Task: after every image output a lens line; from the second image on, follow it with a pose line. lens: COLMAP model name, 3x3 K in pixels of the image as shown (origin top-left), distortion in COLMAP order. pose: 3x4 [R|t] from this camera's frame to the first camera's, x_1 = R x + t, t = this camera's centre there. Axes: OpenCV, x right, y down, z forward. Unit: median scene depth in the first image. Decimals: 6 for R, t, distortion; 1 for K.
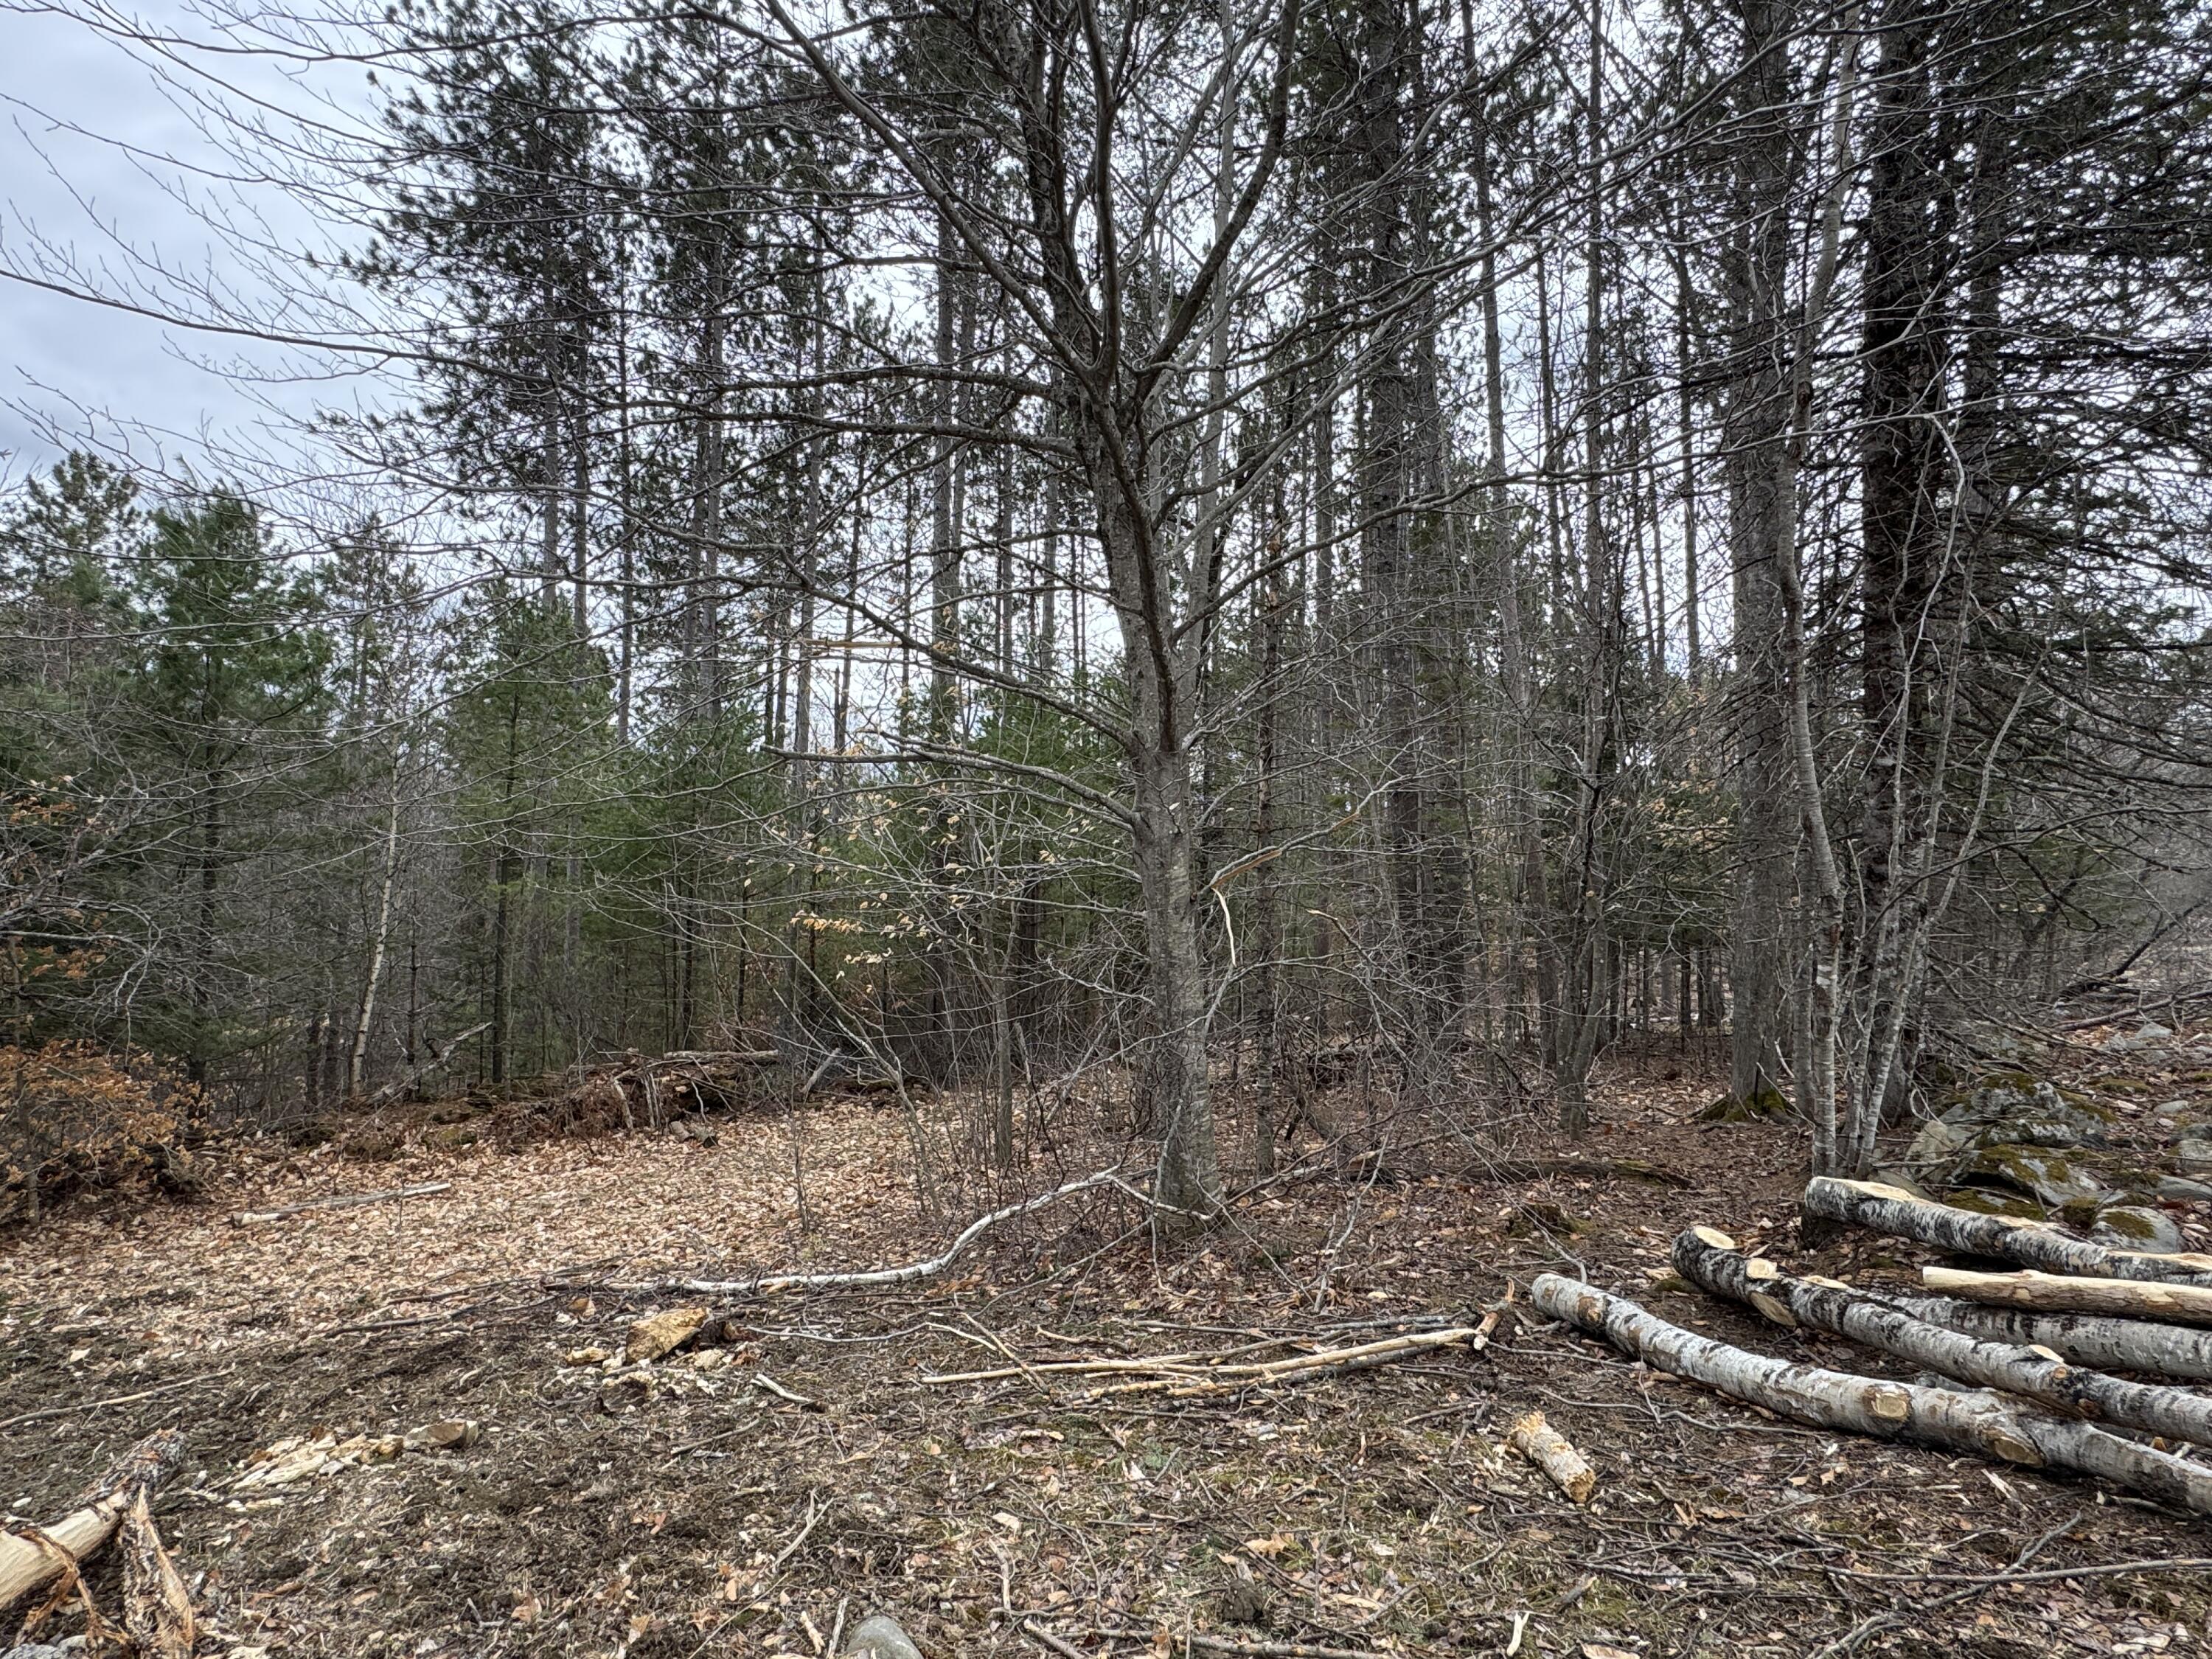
lens RADIAL K [[1188.7, 0, 1112.0], [0, 1188.7, 837.3], [0, 0, 1]] dist [0.003151, -0.002192]
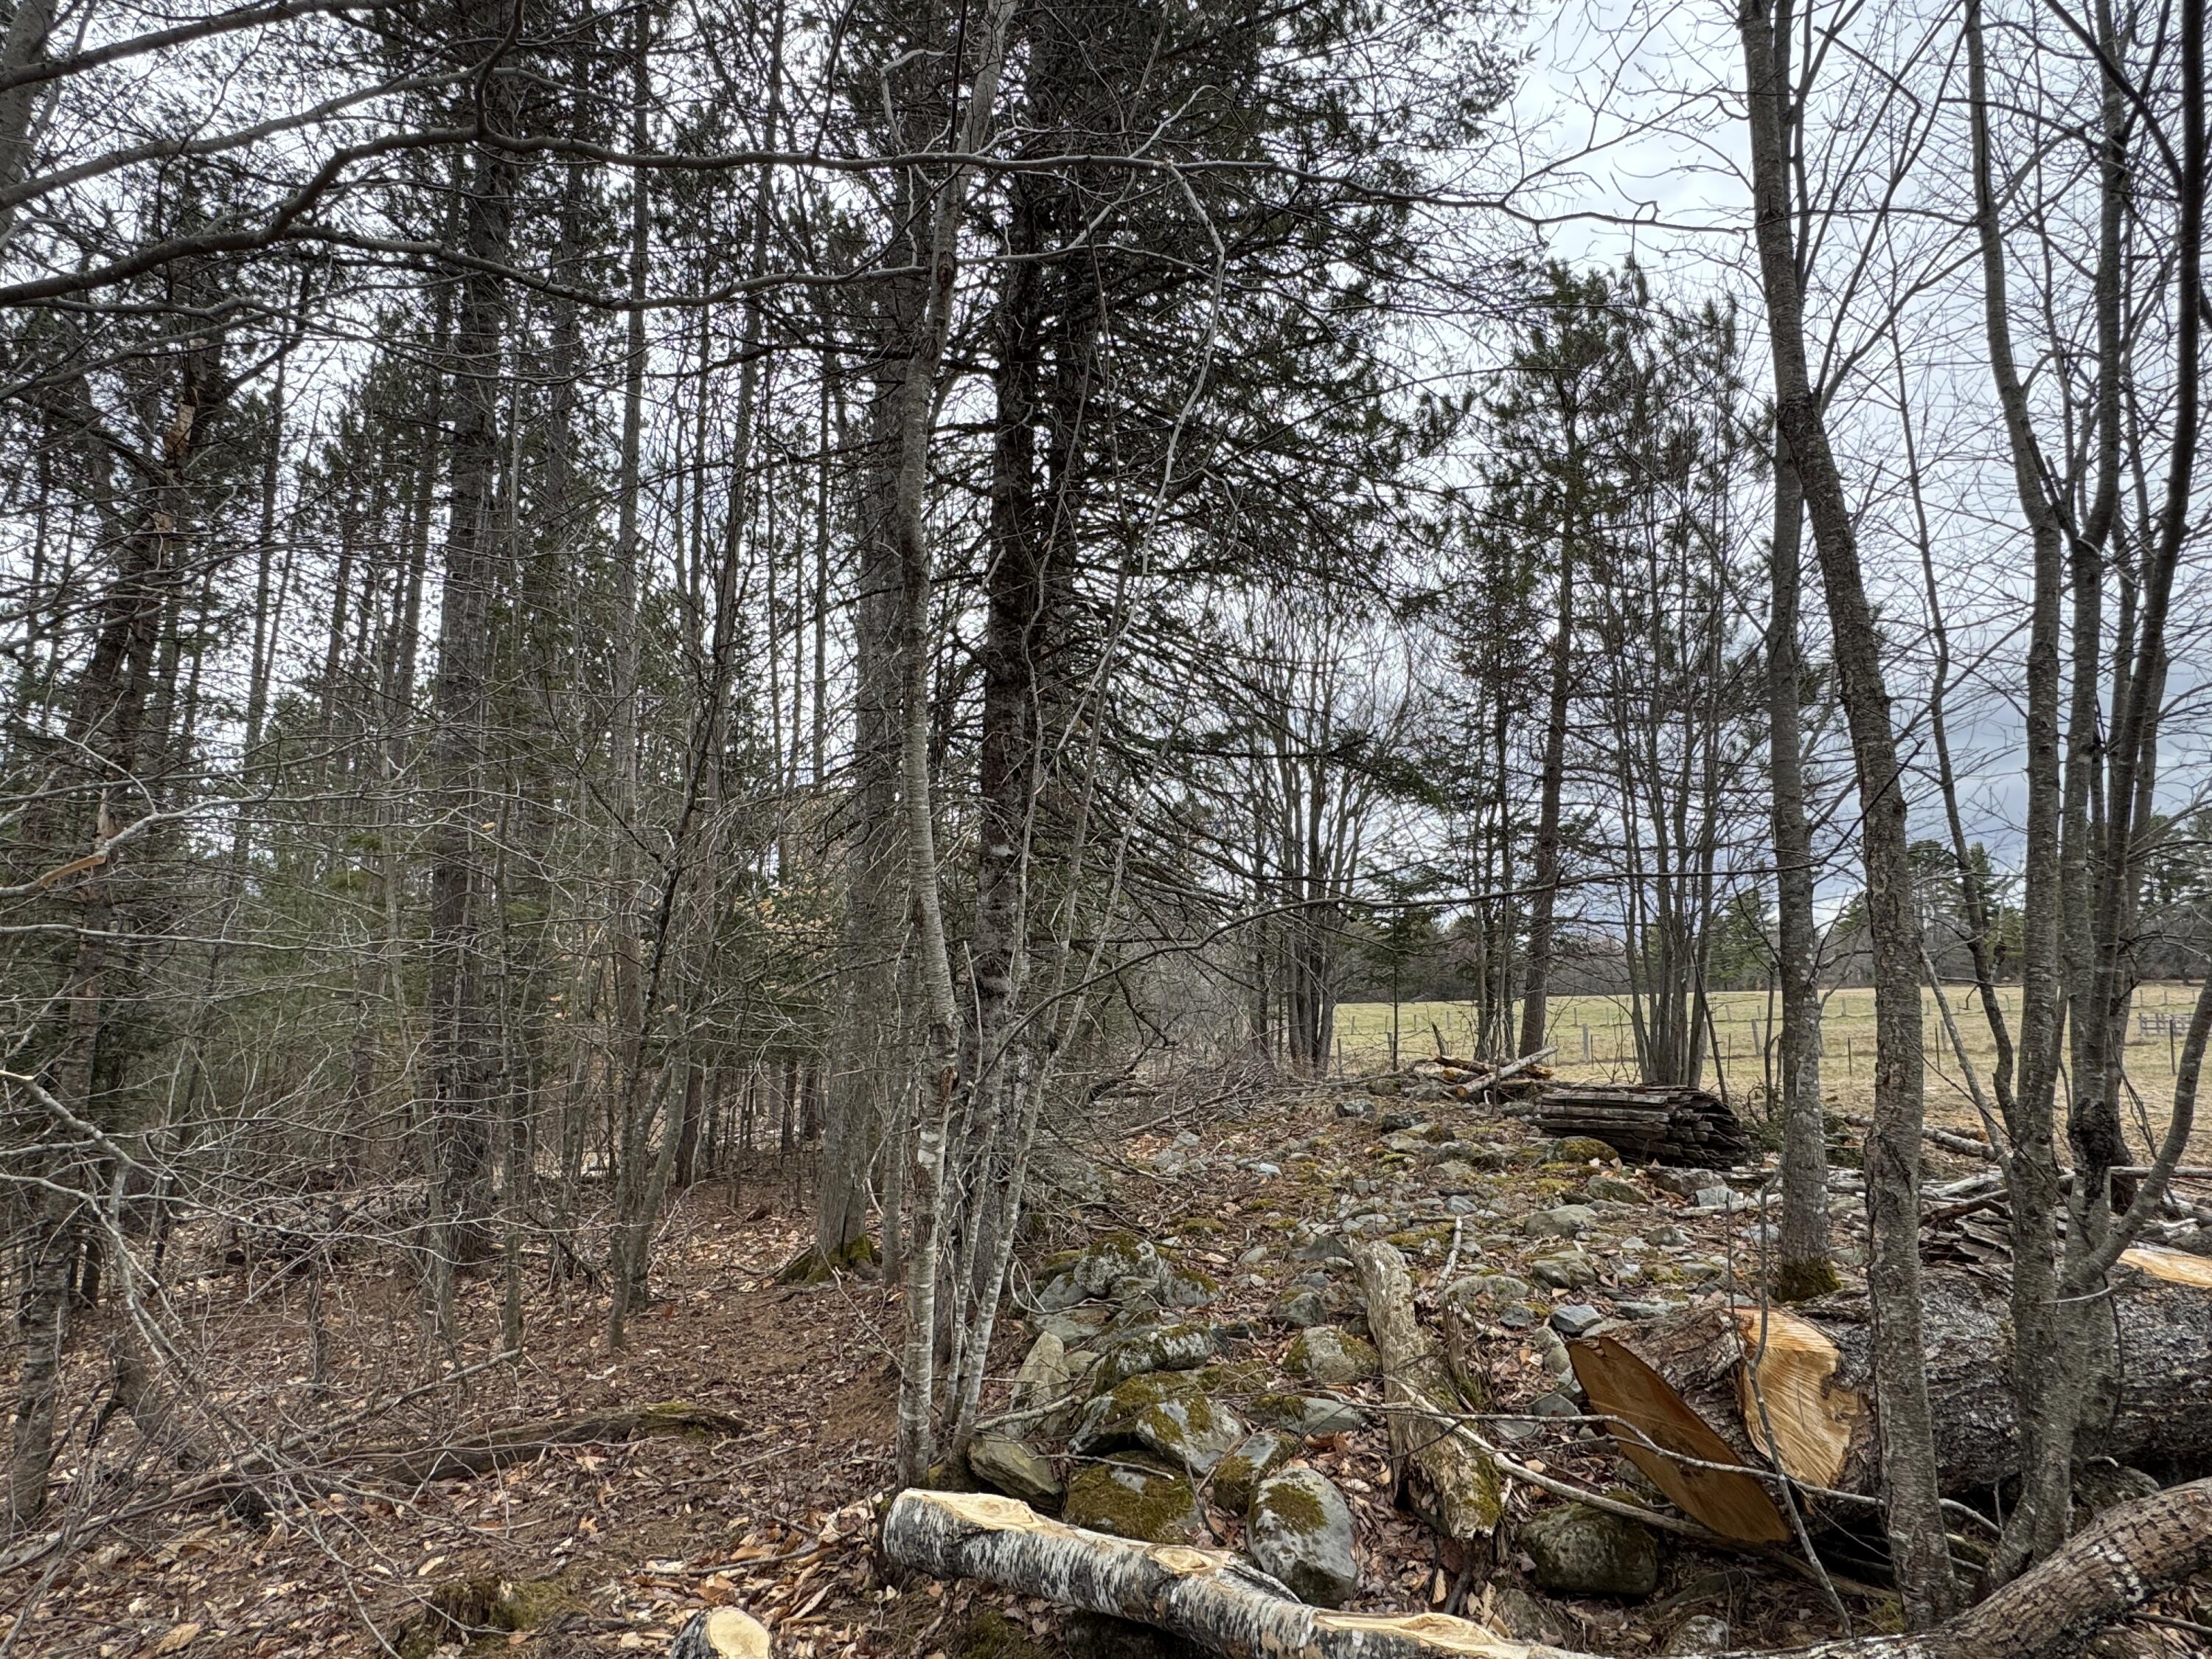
lens RADIAL K [[1188.7, 0, 1100.3], [0, 1188.7, 832.2], [0, 0, 1]] dist [0.003151, -0.002192]
pose [[0.770377, 0.090145, 0.631184, 0.062261], [-0.031168, 0.994096, -0.103933, 0.002311], [-0.636826, 0.060395, 0.768639, 0.109051]]
